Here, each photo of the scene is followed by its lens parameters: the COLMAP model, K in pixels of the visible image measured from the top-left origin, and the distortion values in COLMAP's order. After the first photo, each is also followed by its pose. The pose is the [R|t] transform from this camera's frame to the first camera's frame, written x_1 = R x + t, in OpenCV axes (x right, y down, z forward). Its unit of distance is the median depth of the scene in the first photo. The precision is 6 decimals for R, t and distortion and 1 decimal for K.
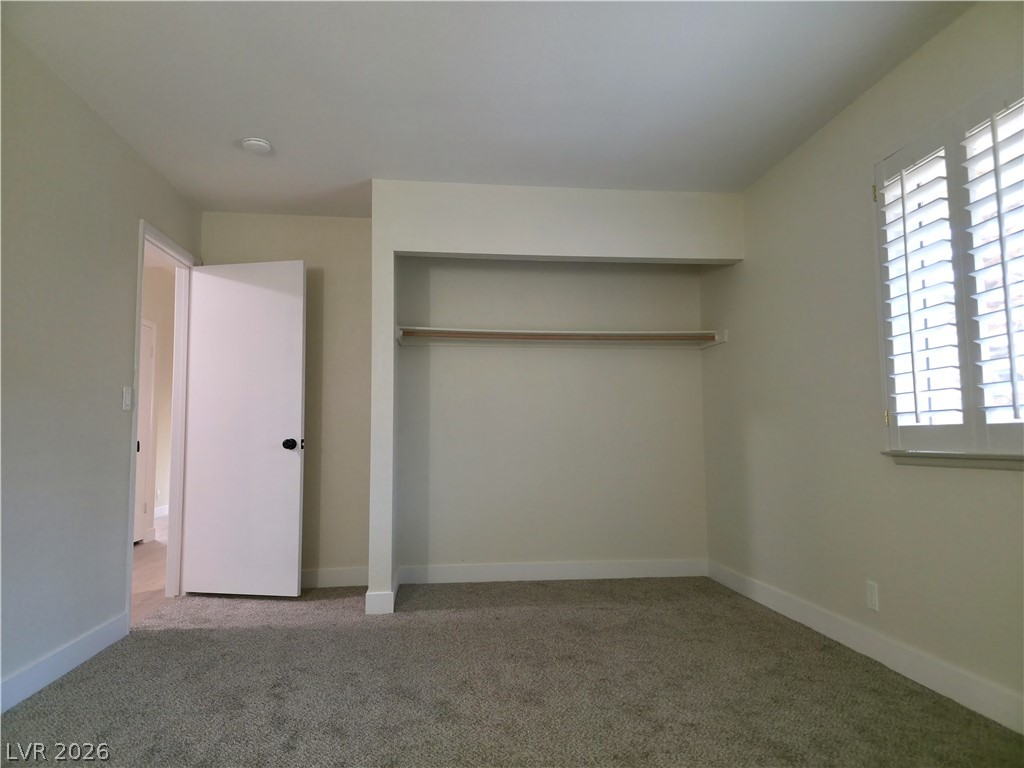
lens RADIAL K [[678.4, 0, 512.0], [0, 678.4, 384.0], [0, 0, 1]] dist [0.098705, -0.170273]
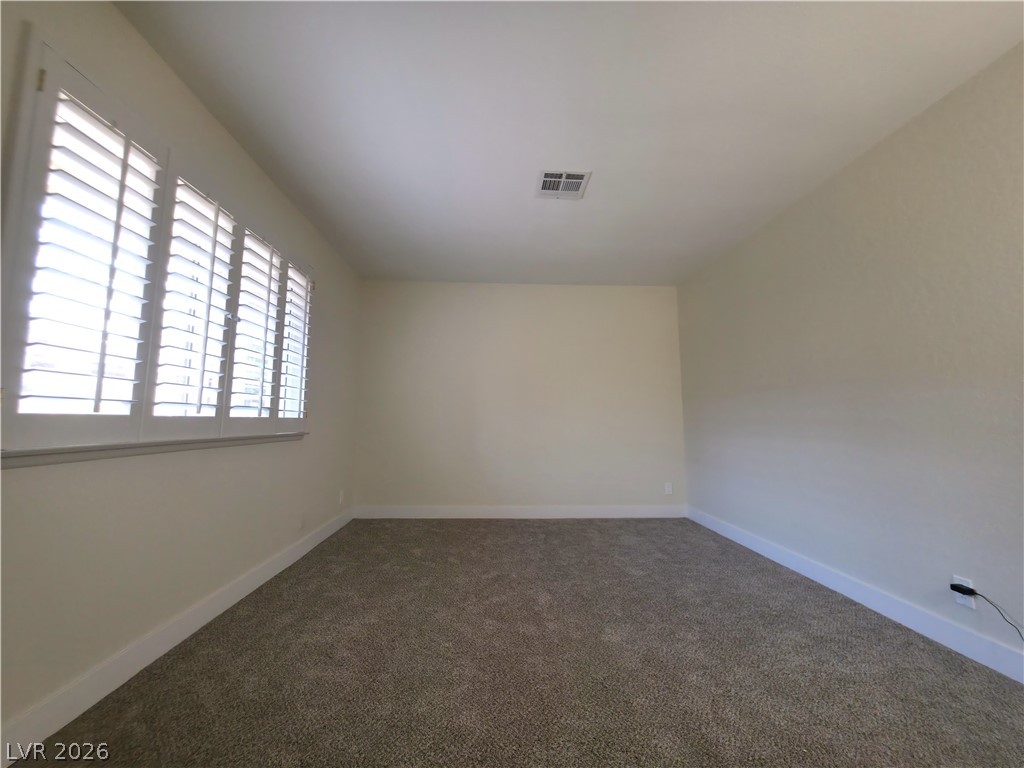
lens RADIAL K [[411.3, 0, 512.0], [0, 411.3, 384.0], [0, 0, 1]] dist [-0.000133, -0.000042]
pose [[-0.995584, 0.017165, 0.092288, 0.023354], [0.001506, 0.985933, -0.167134, 0.118389], [-0.093858, -0.166257, -0.981606, 1.586155]]
